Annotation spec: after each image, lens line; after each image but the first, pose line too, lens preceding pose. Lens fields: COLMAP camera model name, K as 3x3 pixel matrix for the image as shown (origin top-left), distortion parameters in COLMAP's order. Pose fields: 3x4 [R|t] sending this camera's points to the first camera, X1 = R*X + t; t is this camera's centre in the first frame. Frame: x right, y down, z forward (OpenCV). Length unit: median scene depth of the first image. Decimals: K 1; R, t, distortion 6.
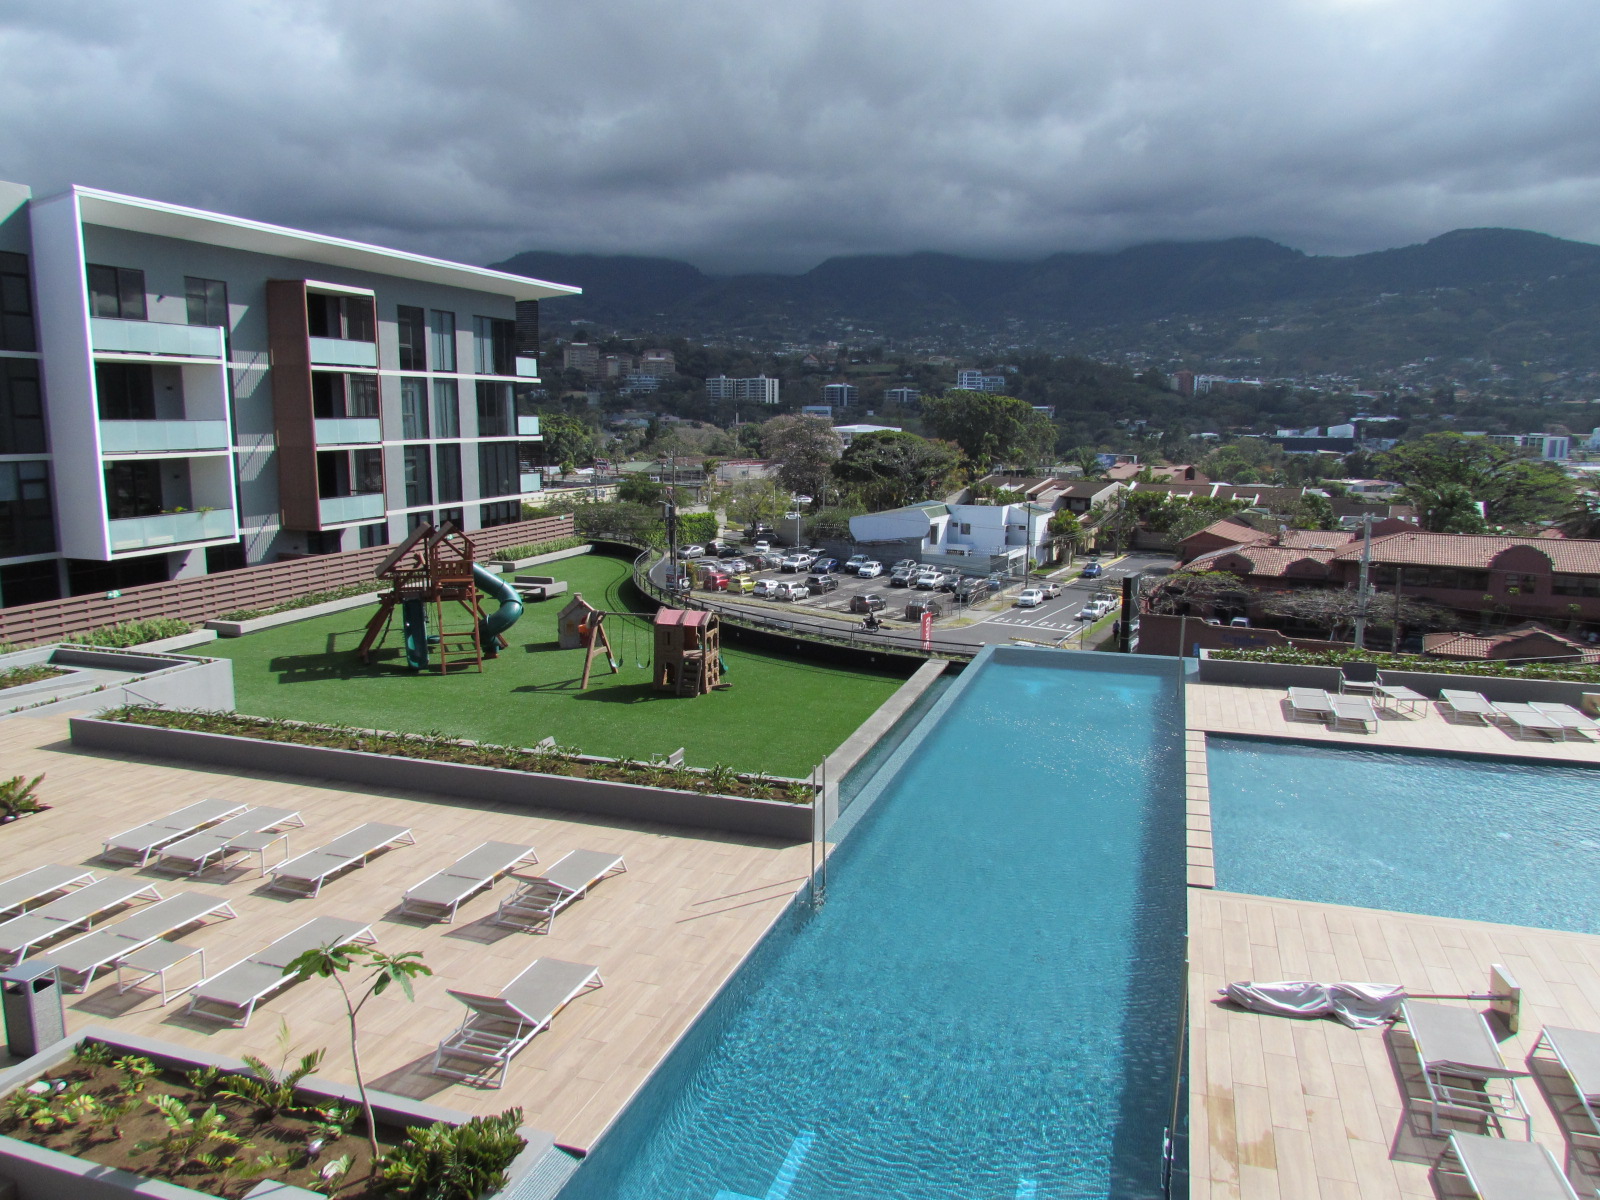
lens RADIAL K [[1119.1, 0, 799.8], [0, 1119.1, 603.6], [0, 0, 1]] dist [0.004064, 0.001087]
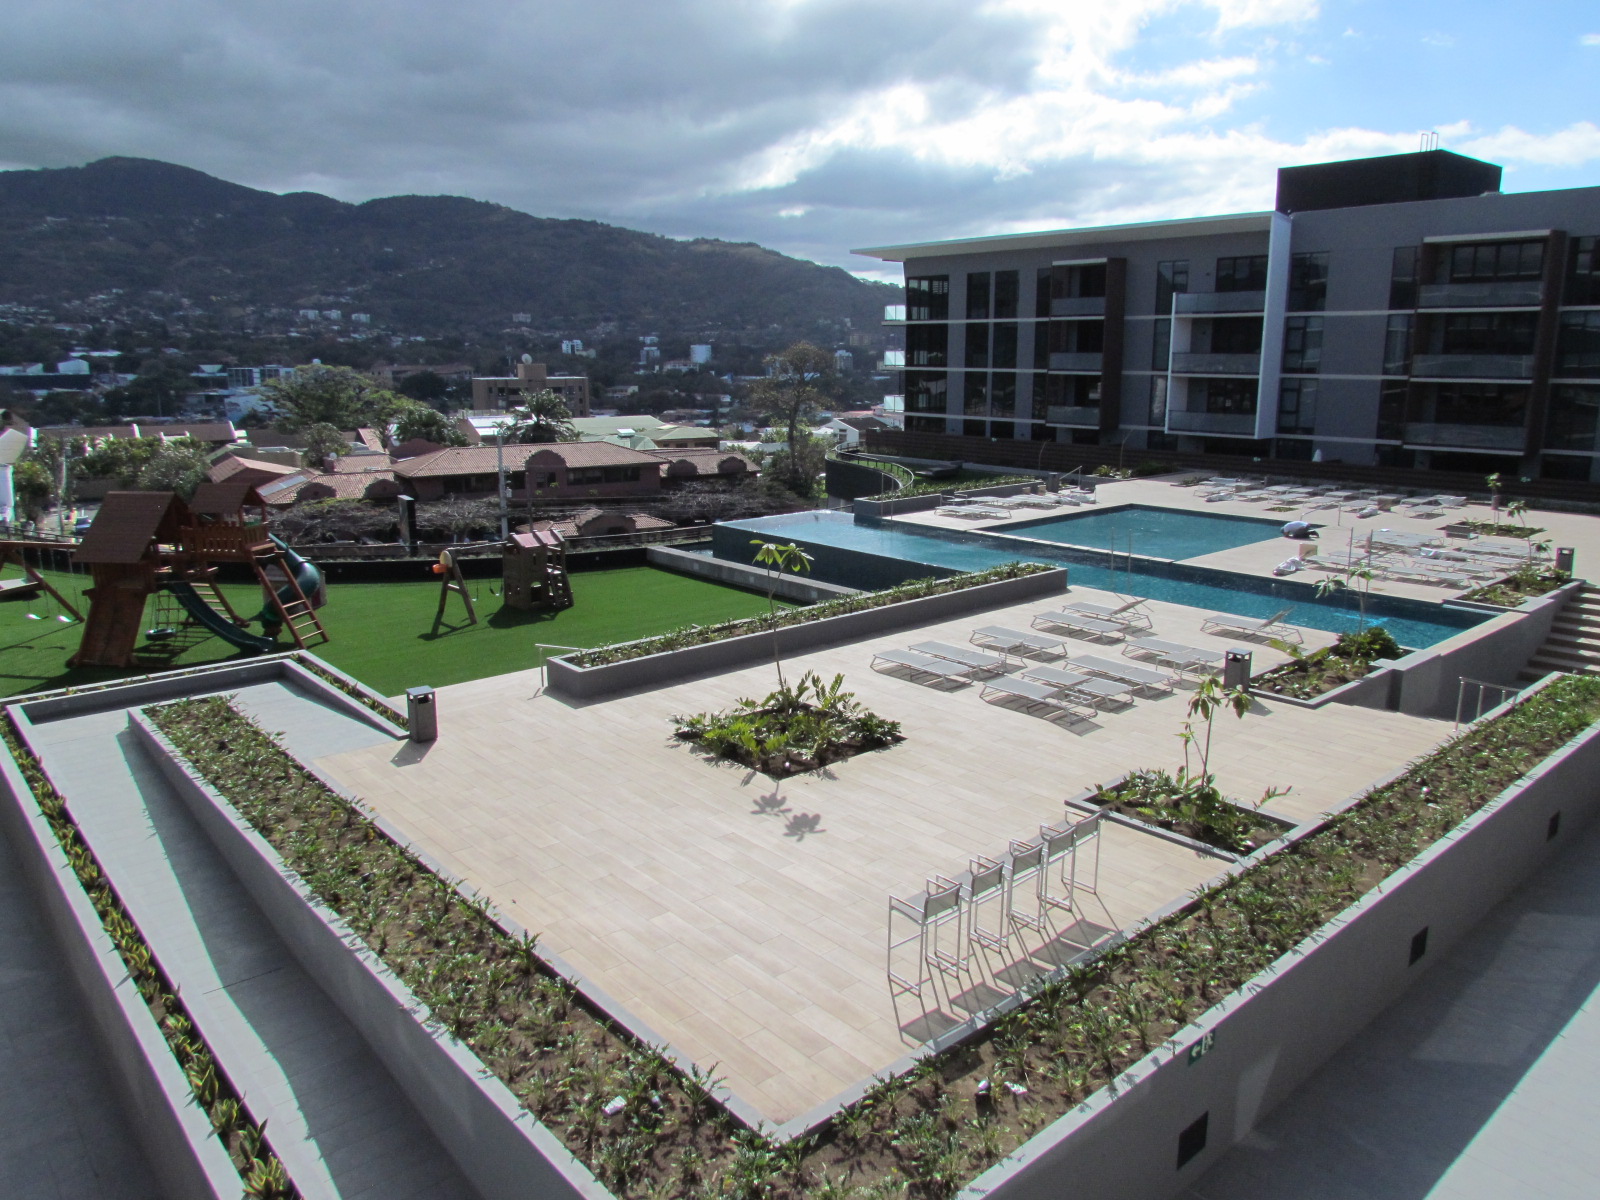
lens RADIAL K [[1119.1, 0, 798.8], [0, 1119.1, 598.6], [0, 0, 1]] dist [0.004064, 0.001087]
pose [[0.523499, -0.194921, 0.829430, -1.597608], [0.151095, 0.979289, 0.134775, -0.073389], [-0.838522, 0.054768, 0.542108, 0.383035]]
